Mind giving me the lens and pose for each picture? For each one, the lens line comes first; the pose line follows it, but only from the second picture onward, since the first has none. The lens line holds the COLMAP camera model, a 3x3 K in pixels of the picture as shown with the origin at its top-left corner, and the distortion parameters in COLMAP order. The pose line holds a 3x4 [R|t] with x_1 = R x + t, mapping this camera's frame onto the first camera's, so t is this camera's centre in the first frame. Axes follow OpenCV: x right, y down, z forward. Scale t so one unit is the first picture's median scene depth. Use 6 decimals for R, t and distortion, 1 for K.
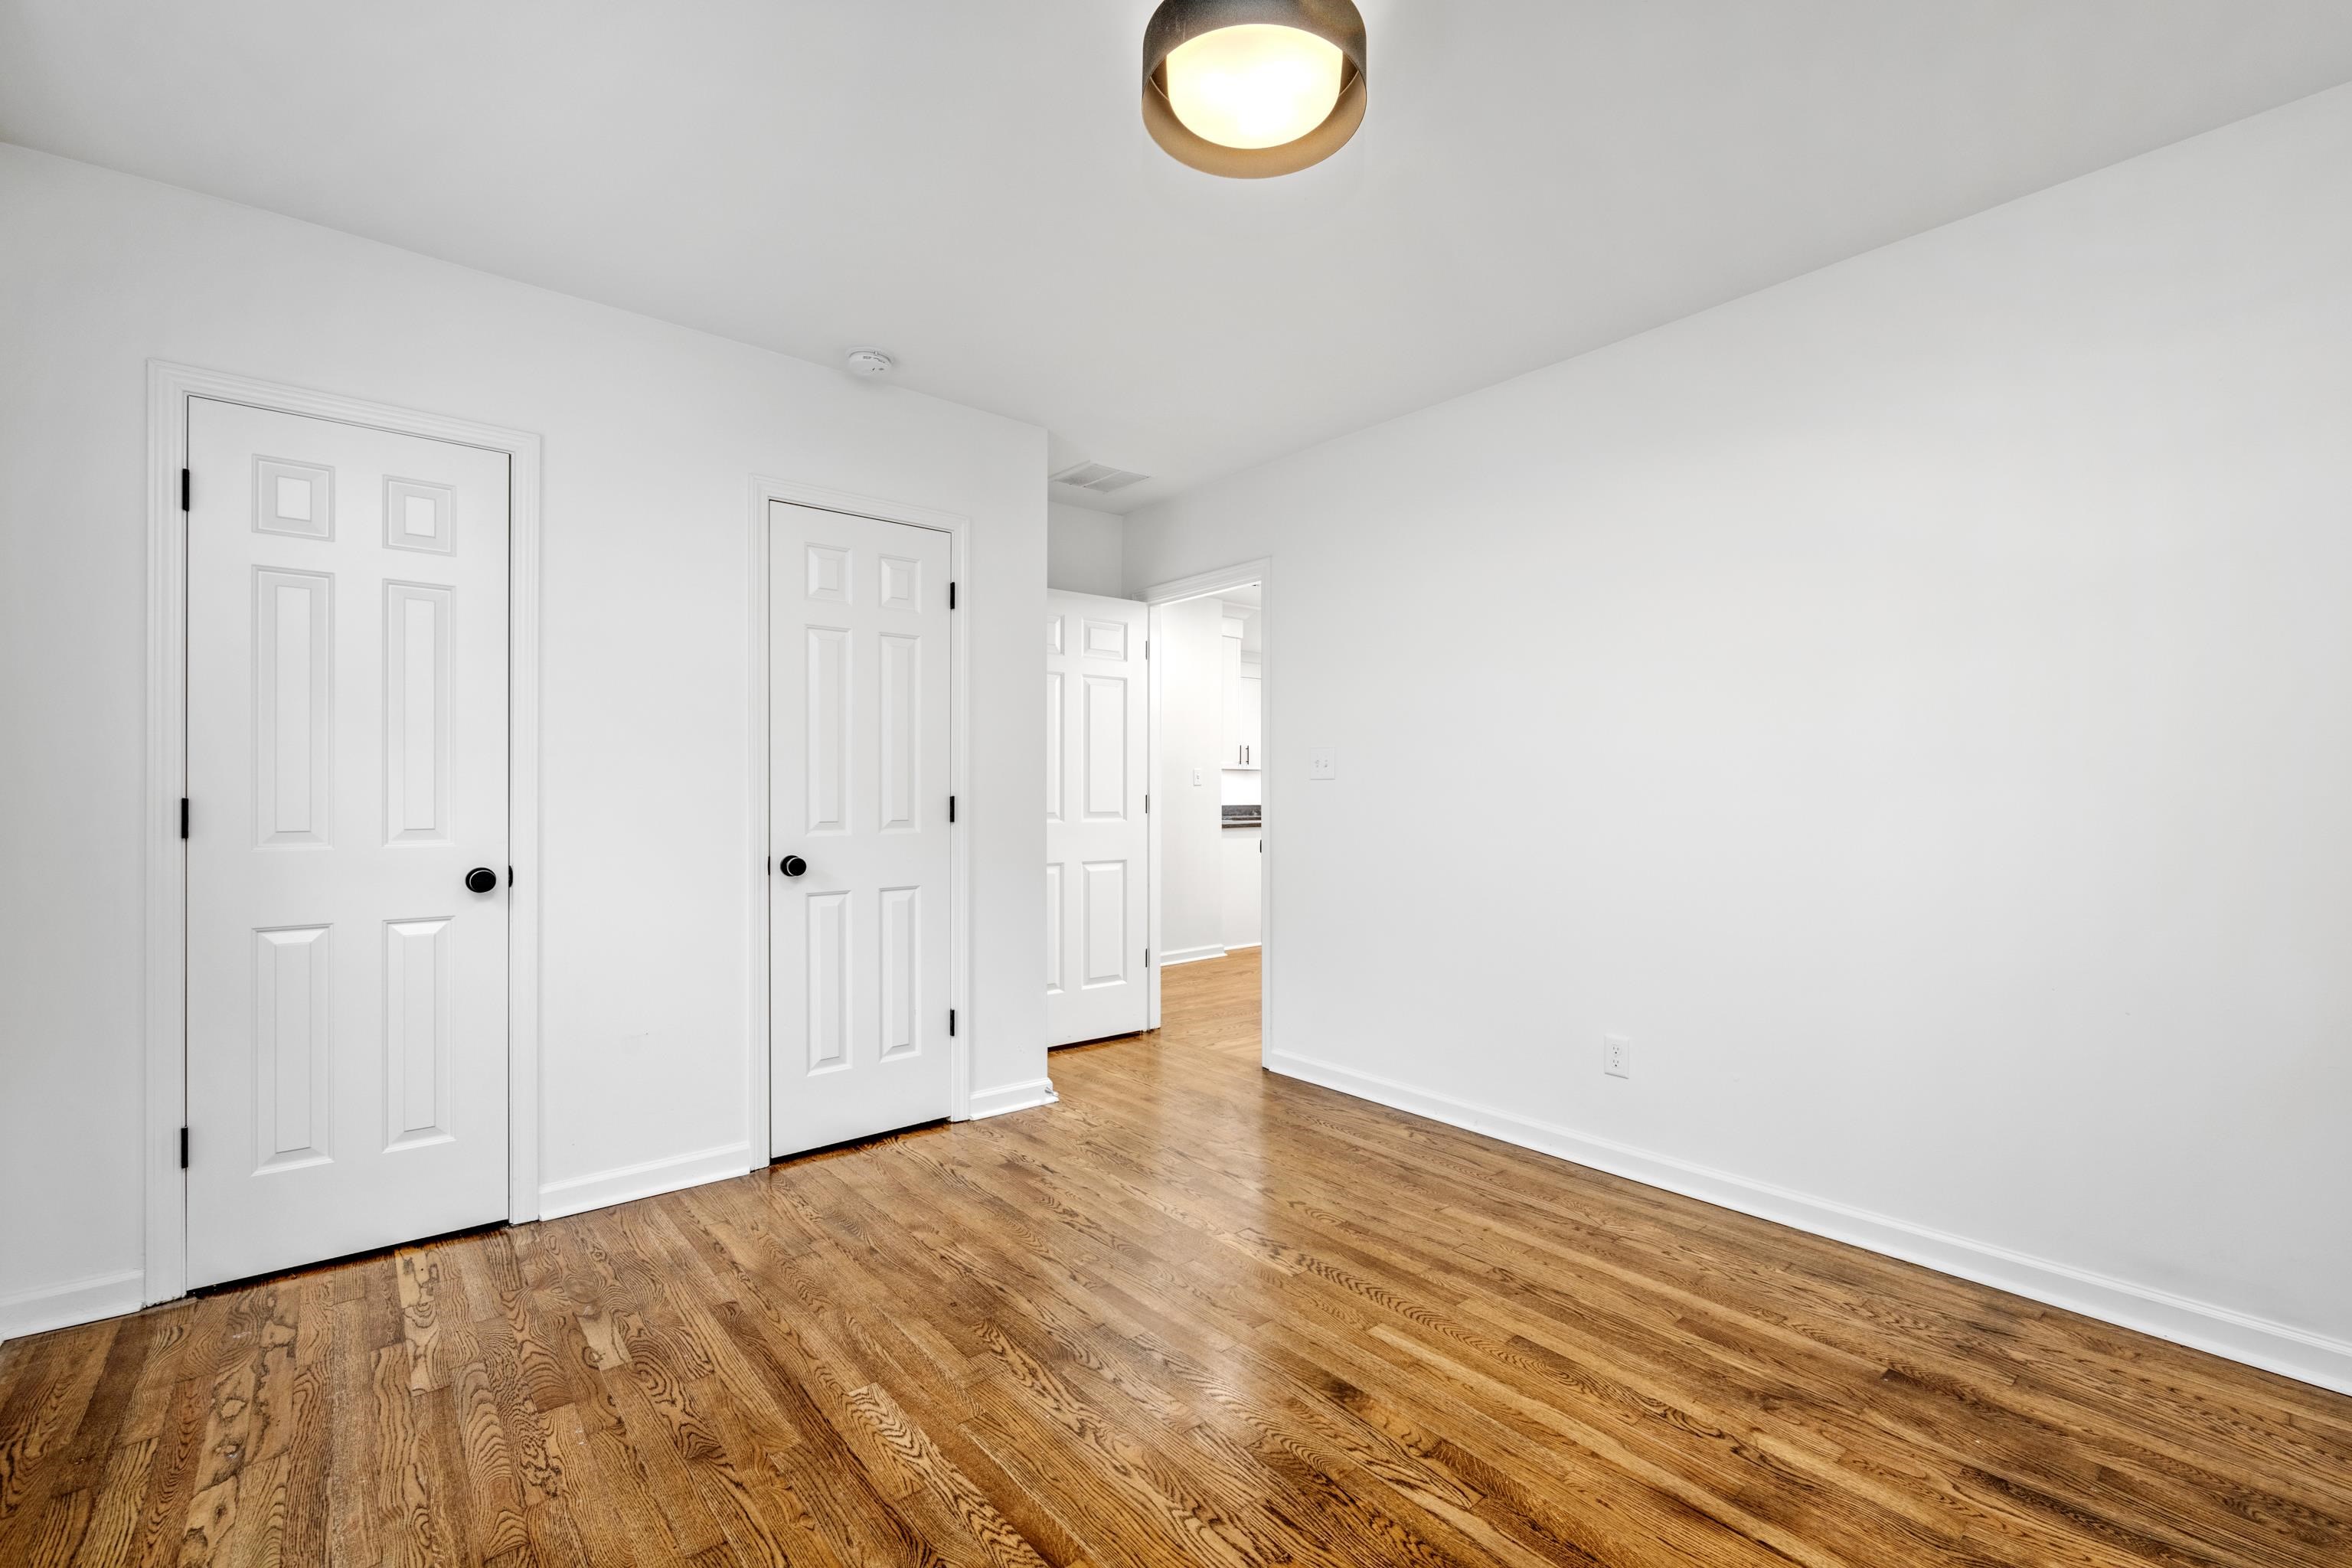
lens RADIAL K [[992.7, 0, 1174.9], [0, 992.7, 790.8], [0, 0, 1]] dist [0.001598, -0.000028]
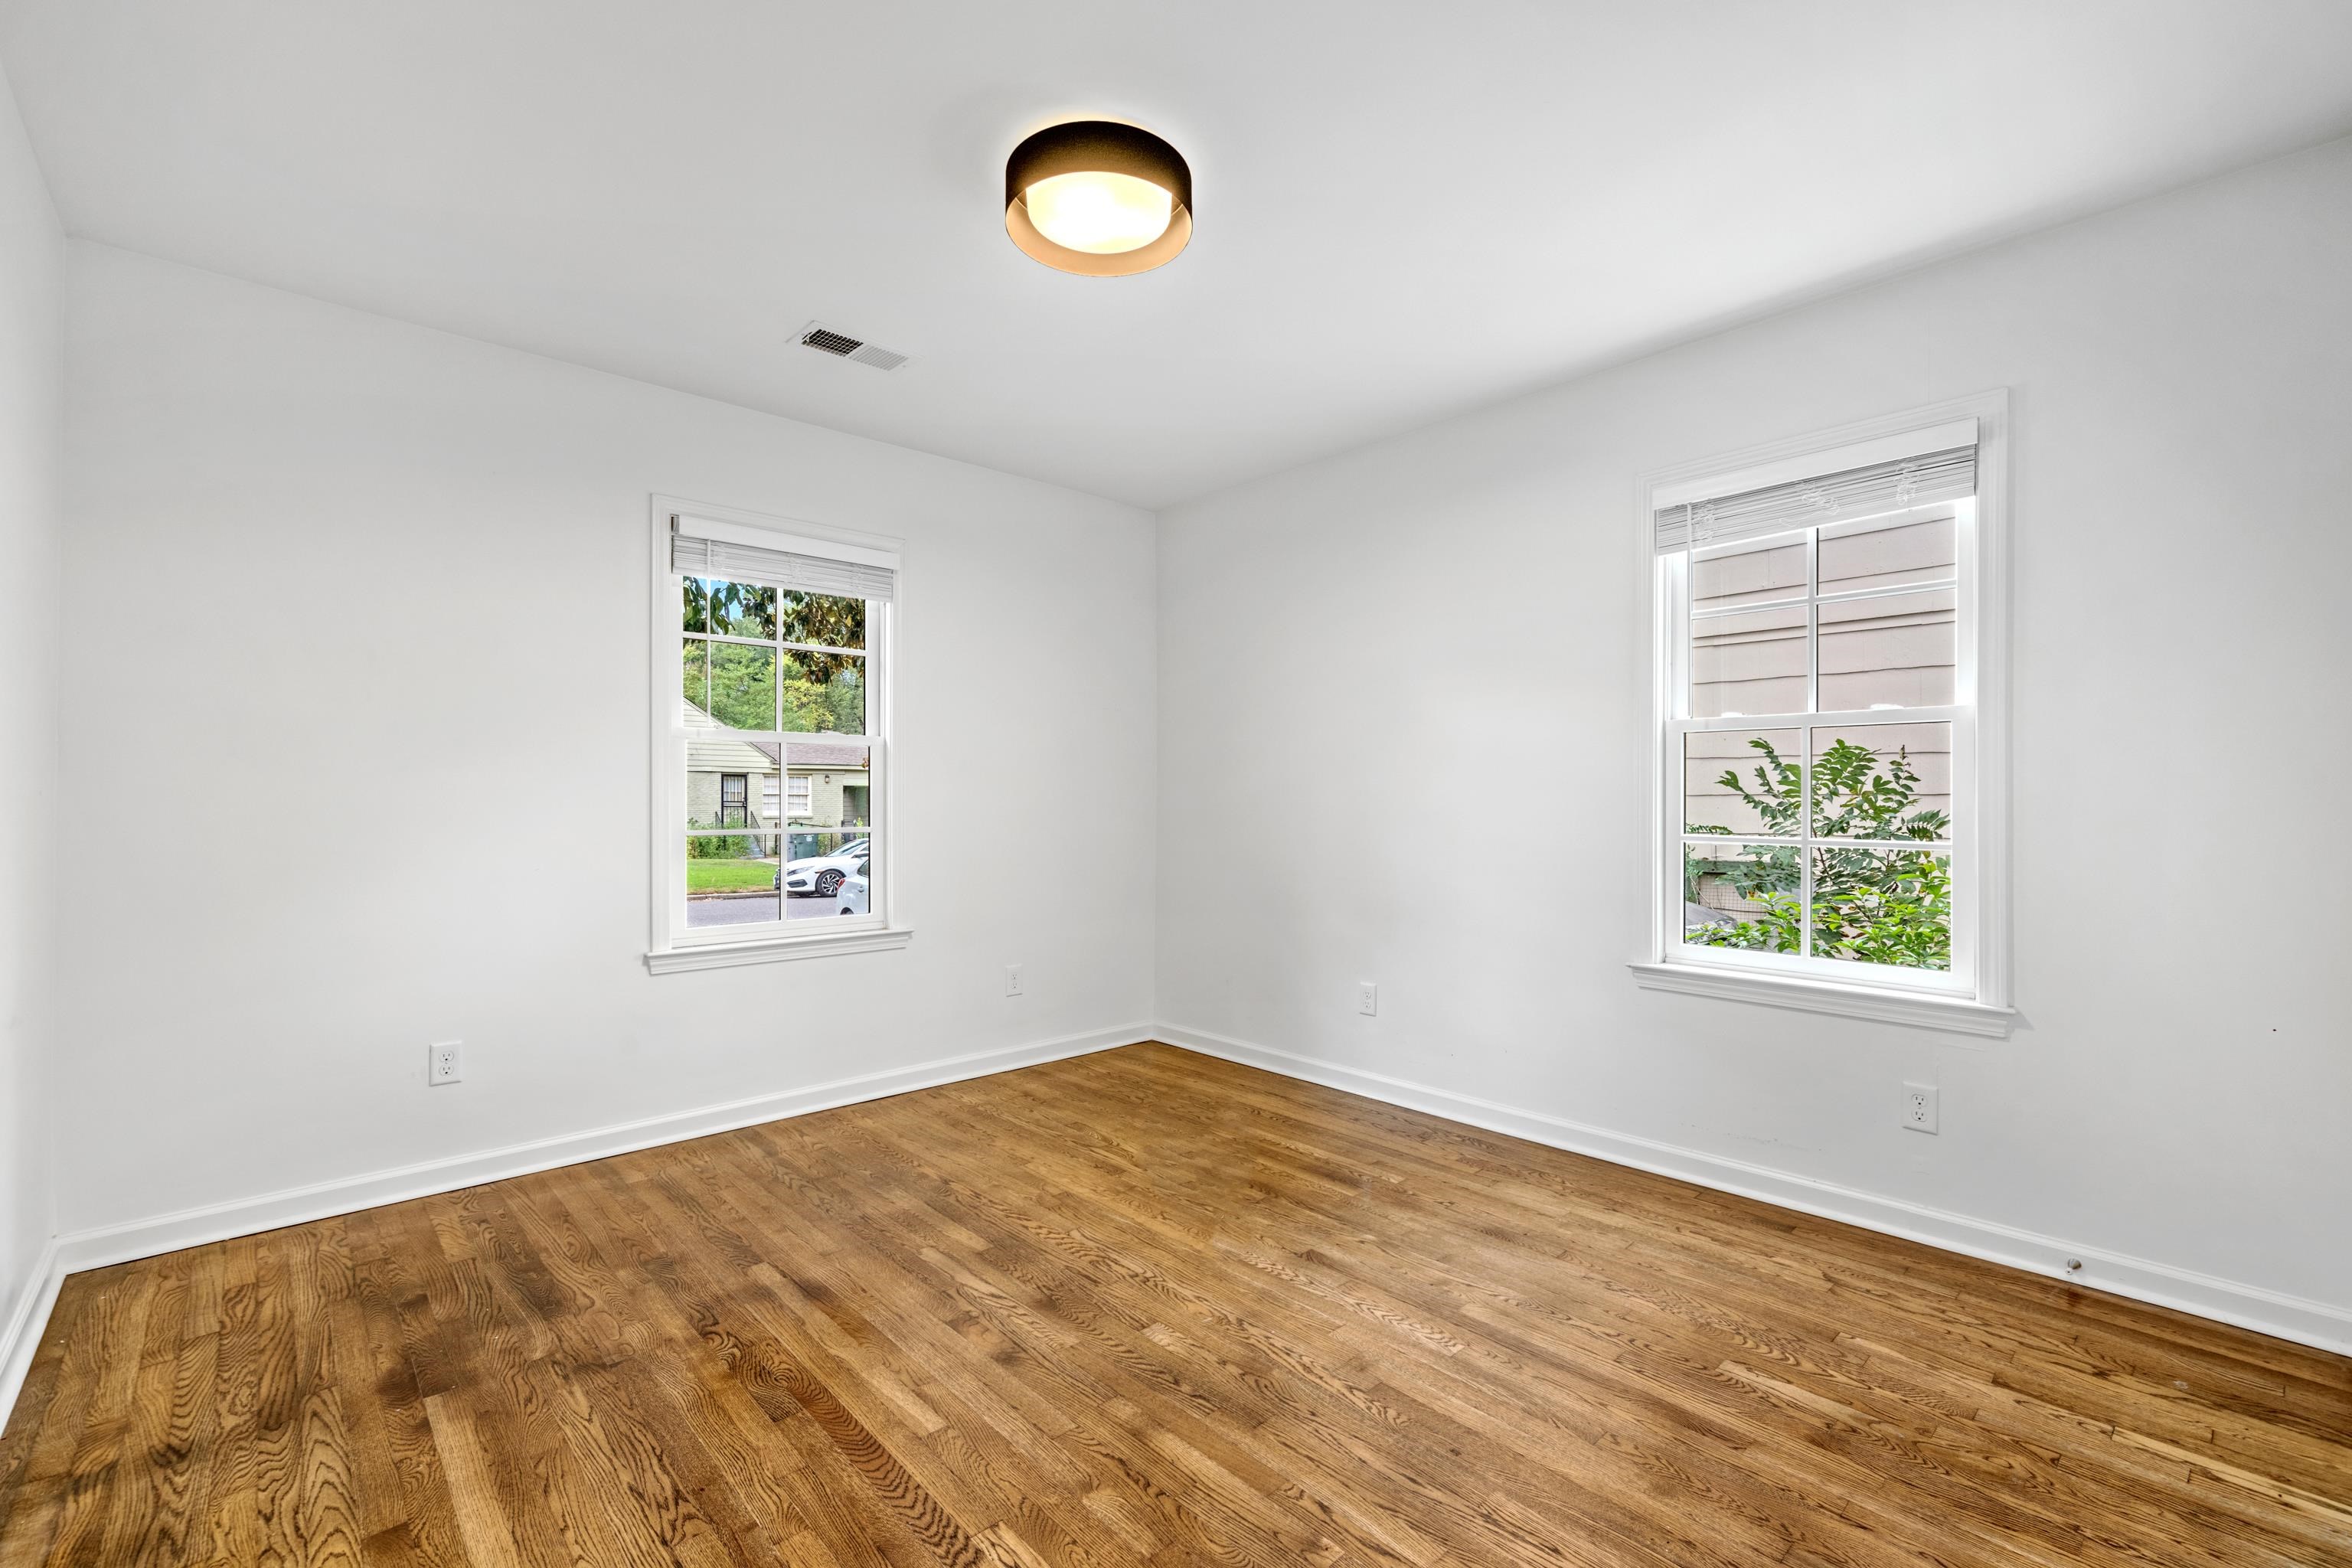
lens RADIAL K [[992.7, 0, 1176.6], [0, 992.7, 793.9], [0, 0, 1]] dist [0.001598, -0.000028]
pose [[-0.998995, 0.000653, -0.044814, 0.035150], [0.001105, 0.999949, -0.010053, 0.008606], [0.044805, -0.010092, -0.998945, 2.020536]]
